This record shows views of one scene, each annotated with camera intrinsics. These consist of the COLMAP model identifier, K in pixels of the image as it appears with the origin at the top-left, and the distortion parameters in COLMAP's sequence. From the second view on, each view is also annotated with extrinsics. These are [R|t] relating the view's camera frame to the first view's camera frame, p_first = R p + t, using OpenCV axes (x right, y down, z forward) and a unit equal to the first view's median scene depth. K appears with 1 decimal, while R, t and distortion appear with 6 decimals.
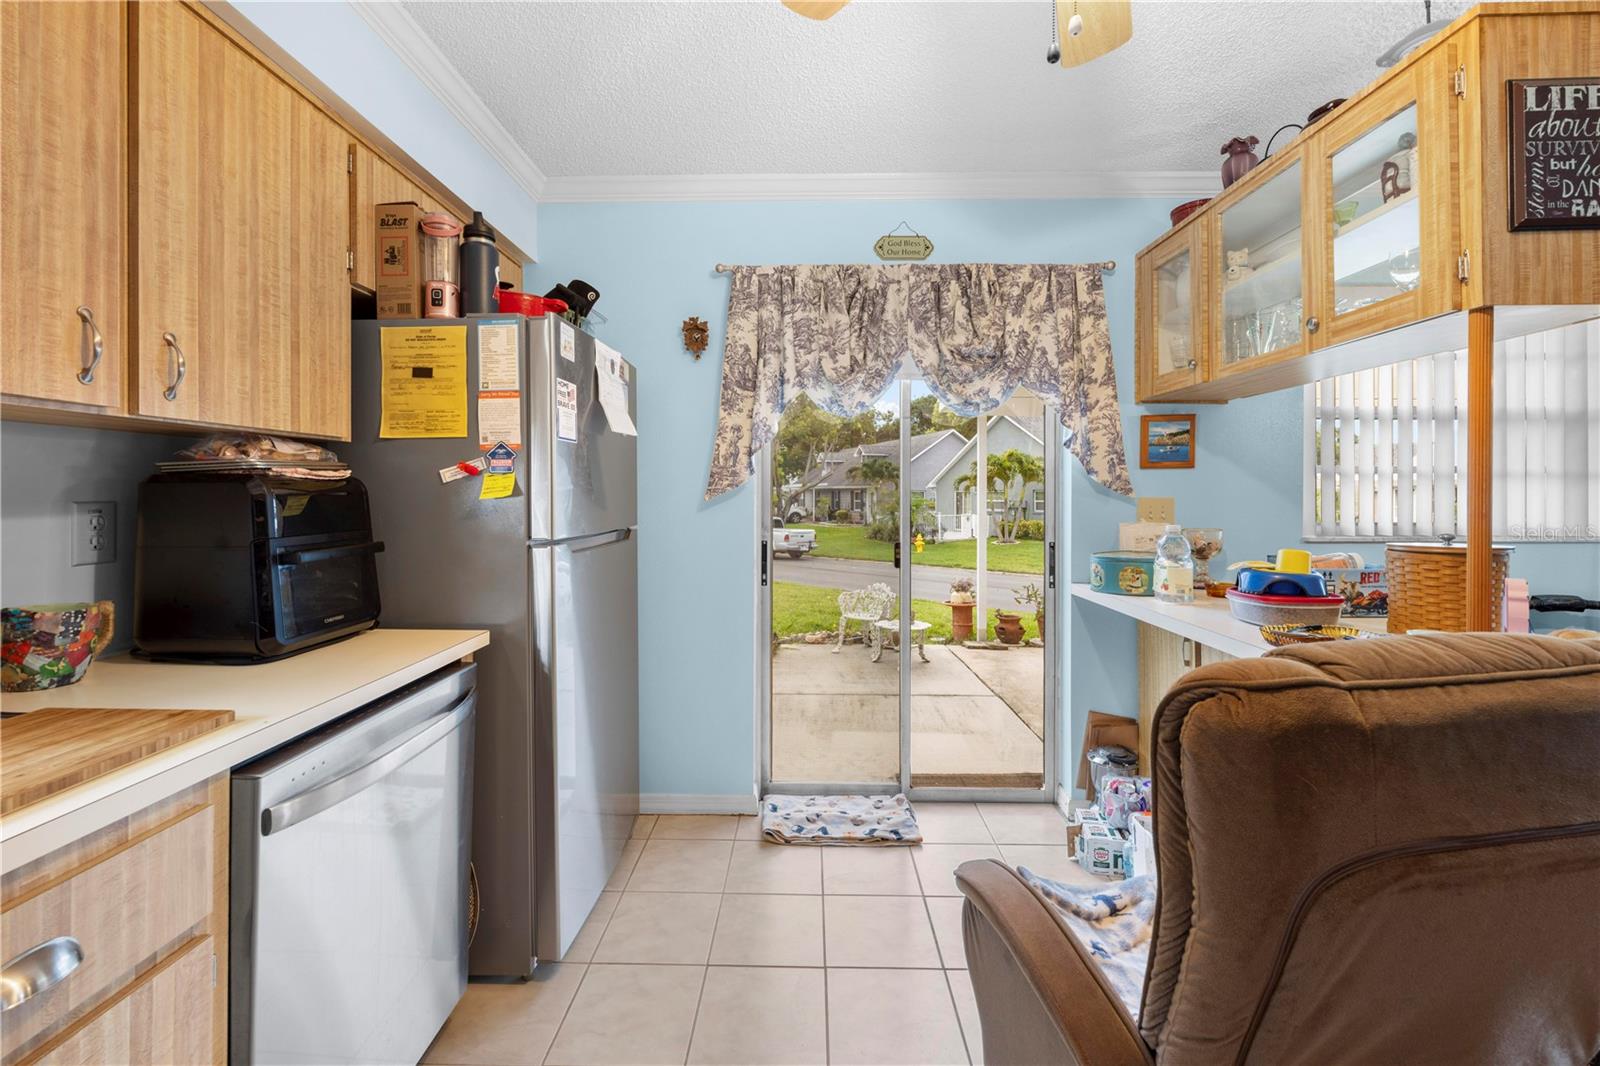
lens RADIAL K [[652.9, 0, 799.5], [0, 652.9, 492.7], [0, 0, 1]] dist [-0.000093, 0.000019]
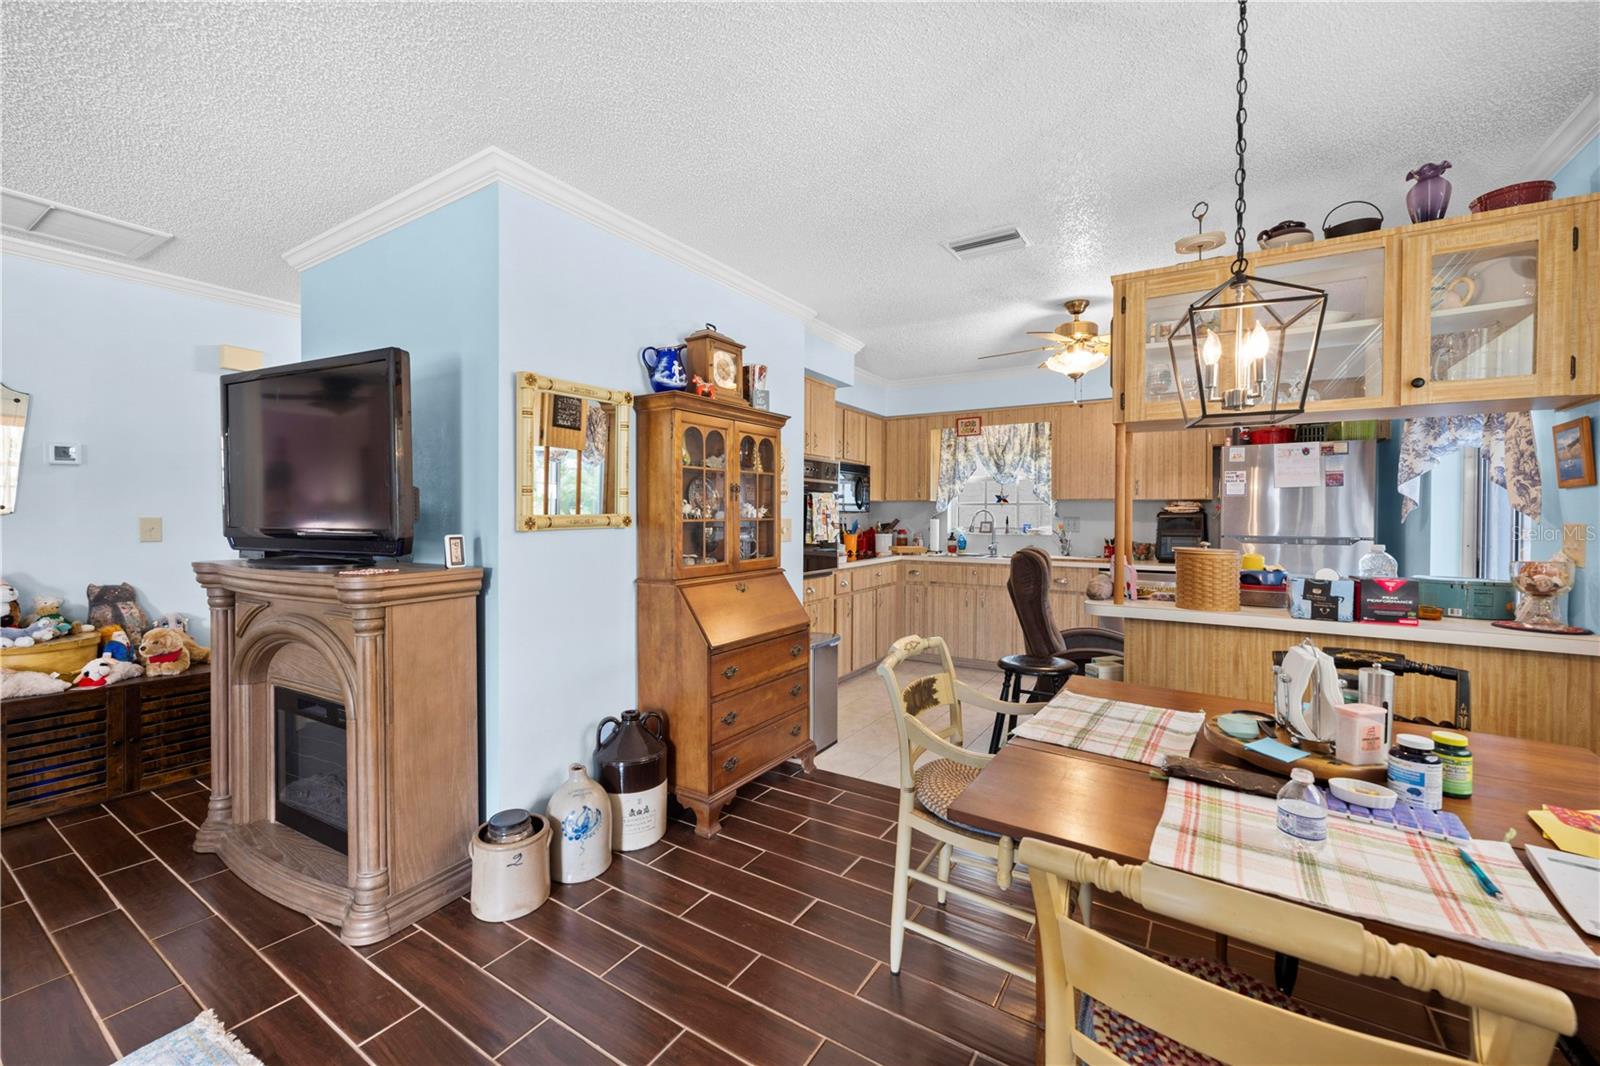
lens RADIAL K [[639.7, 0, 802.3], [0, 639.7, 513.6], [0, 0, 1]] dist [0.001049, -0.009056]
pose [[-0.518196, -0.005353, -0.855245, 2.815469], [-0.004541, 0.999984, -0.003508, 0.003357], [0.855250, 0.002065, -0.518211, 0.961140]]
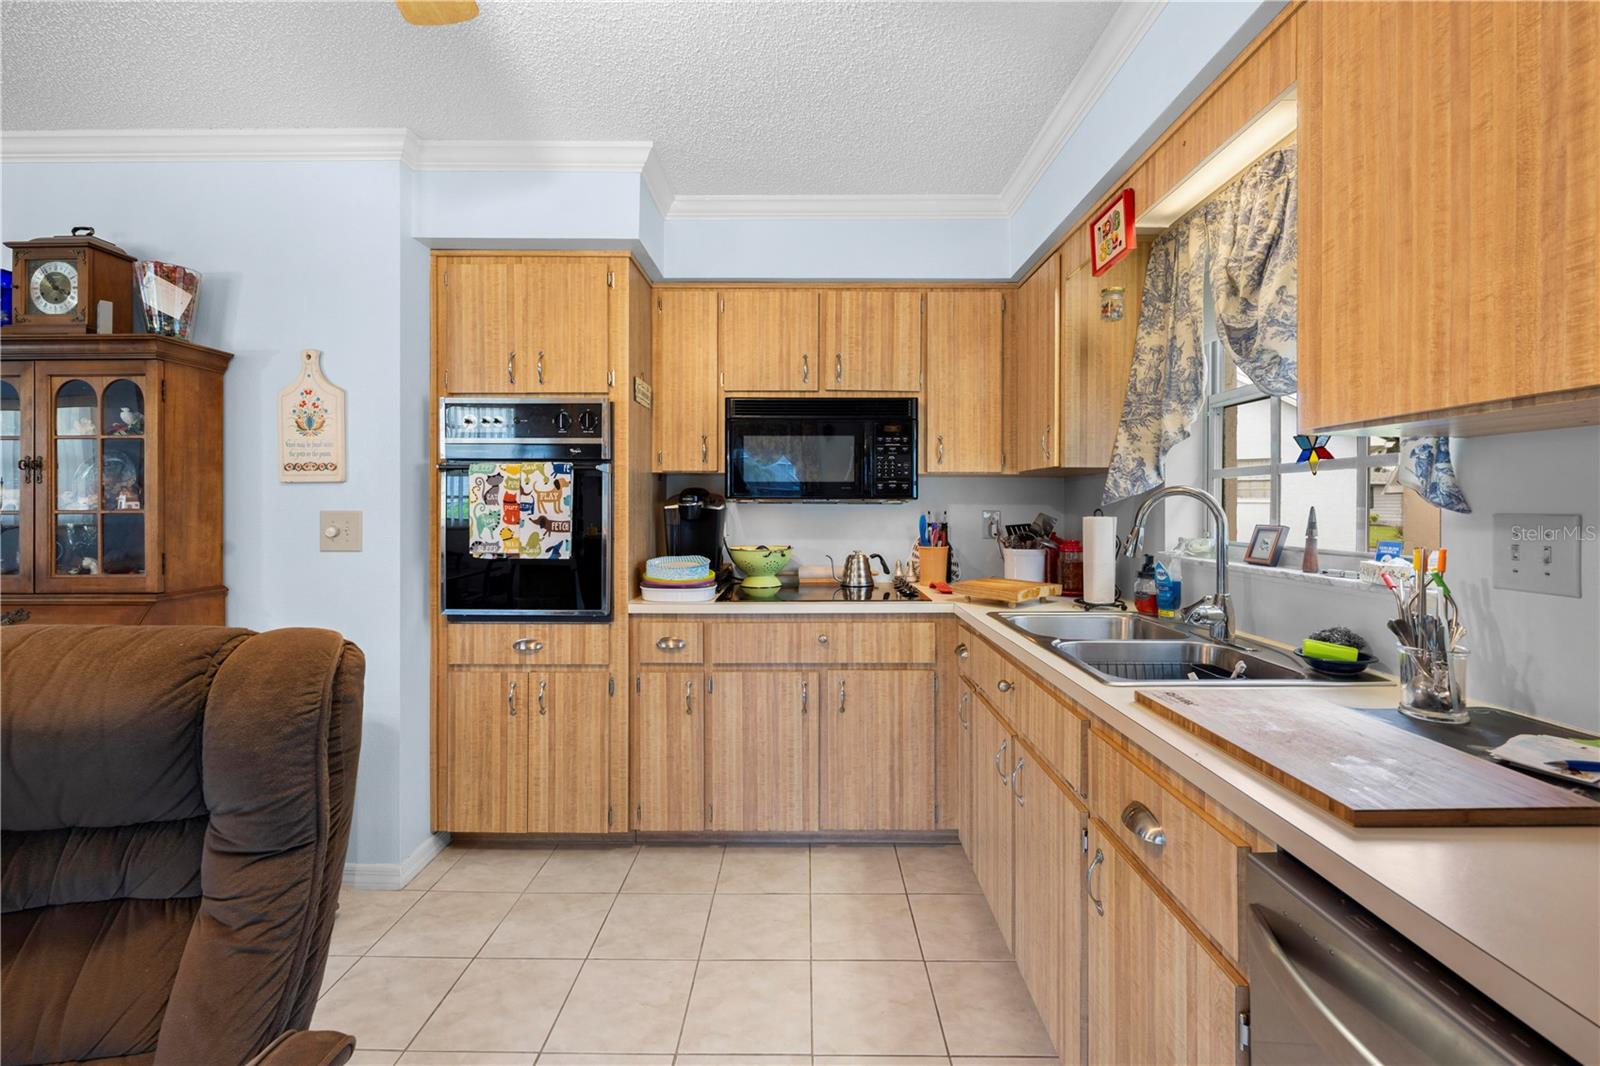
lens RADIAL K [[651.1, 0, 796.4], [0, 651.1, 501.6], [0, 0, 1]] dist [-0.000548, -0.000098]
pose [[-0.999974, -0.004631, -0.005542, -0.152769], [-0.004599, 0.999973, -0.005725, -0.002531], [0.005568, -0.005700, -0.999968, 1.084223]]
